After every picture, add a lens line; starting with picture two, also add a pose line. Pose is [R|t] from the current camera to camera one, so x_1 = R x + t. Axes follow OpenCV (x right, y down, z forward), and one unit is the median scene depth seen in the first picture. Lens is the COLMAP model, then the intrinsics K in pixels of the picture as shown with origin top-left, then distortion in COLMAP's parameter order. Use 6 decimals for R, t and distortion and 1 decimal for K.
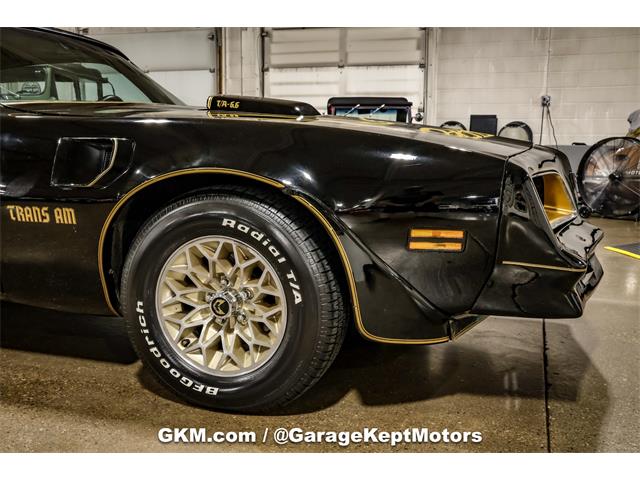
lens RADIAL K [[695.2, 0, 320.0], [0, 695.2, 240.0], [0, 0, 1]] dist [-0.004382, 0.033950]
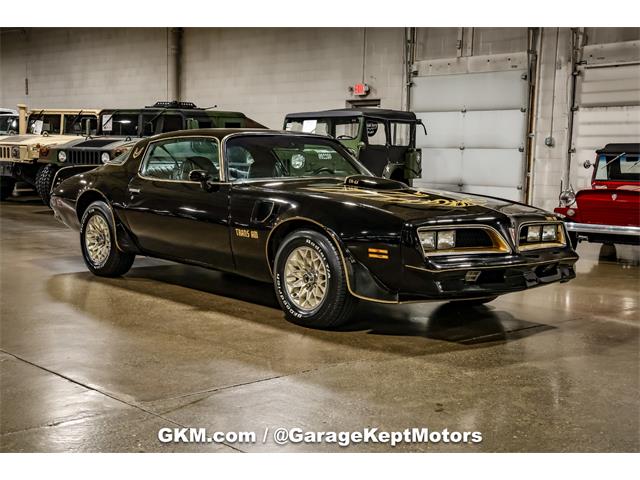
lens RADIAL K [[930.7, 0, 320.0], [0, 930.7, 240.0], [0, 0, 1]] dist [0.025459, 0.801093]
pose [[0.868647, 0.063067, -0.491401, 1.329780], [-0.089209, 0.995563, -0.029922, 0.056694], [0.487334, 0.069829, 0.870419, -1.560416]]
